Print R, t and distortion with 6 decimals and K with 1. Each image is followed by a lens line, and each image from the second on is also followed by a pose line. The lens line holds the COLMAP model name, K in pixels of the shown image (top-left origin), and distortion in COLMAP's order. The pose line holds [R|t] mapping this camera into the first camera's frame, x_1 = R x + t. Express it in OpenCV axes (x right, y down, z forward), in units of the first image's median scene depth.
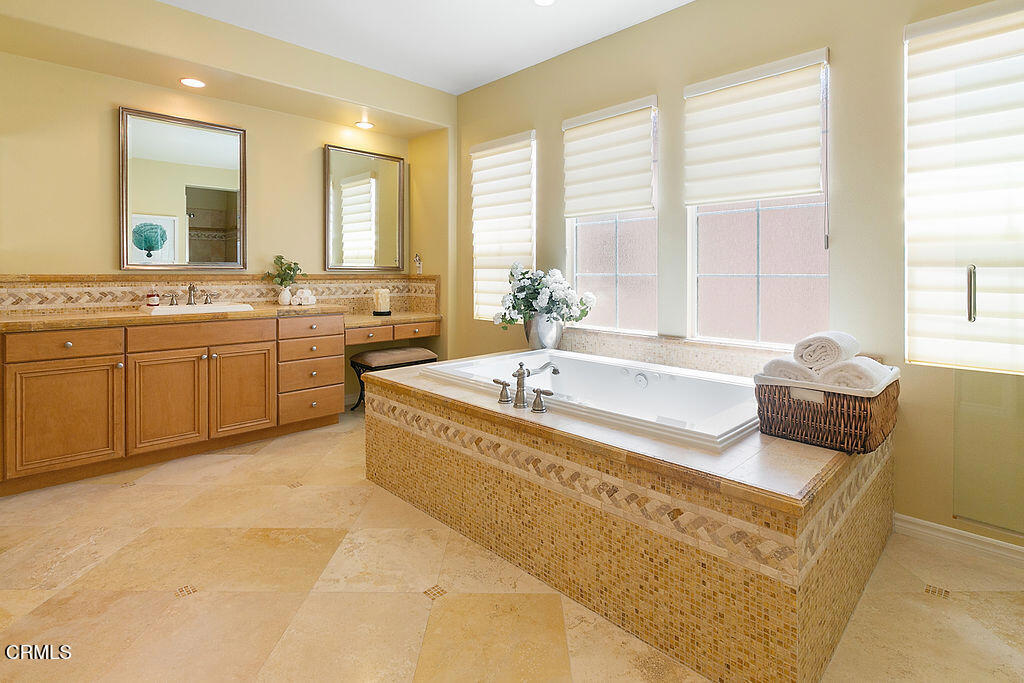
lens RADIAL K [[504.9, 0, 511.7], [0, 504.9, 273.0], [0, 0, 1]] dist [-0.002526, -0.000500]
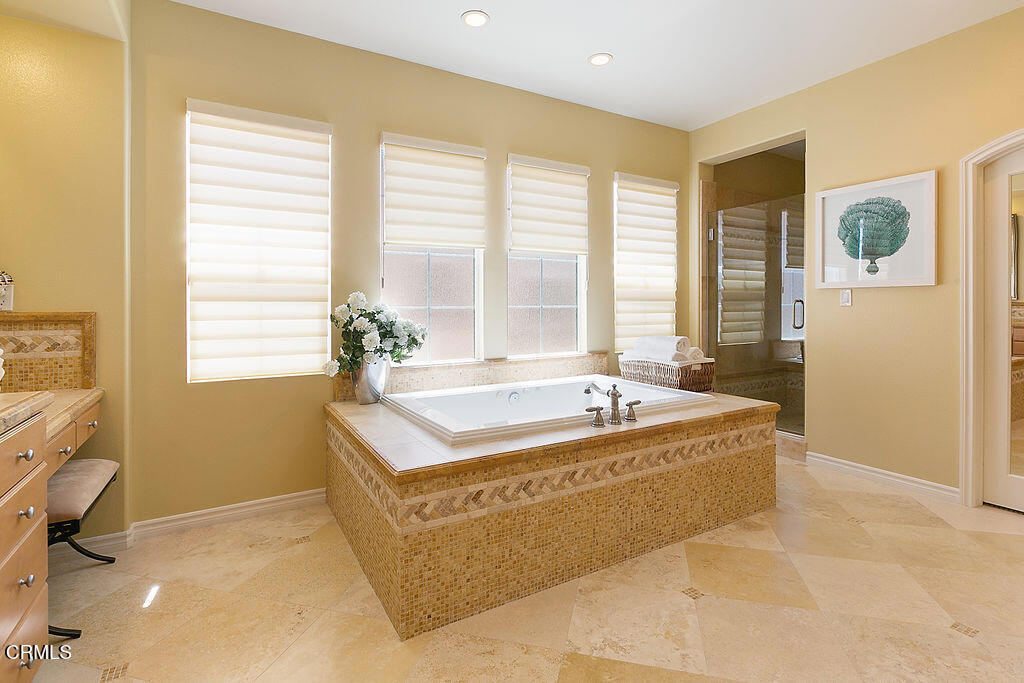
lens RADIAL K [[492.4, 0, 509.9], [0, 492.4, 304.1], [0, 0, 1]] dist [-0.003840, -0.000350]
pose [[0.245056, -0.001212, 0.969508, -1.010472], [0.006587, 0.999978, -0.000414, -0.002629], [-0.969486, 0.006488, 0.245059, 0.874506]]
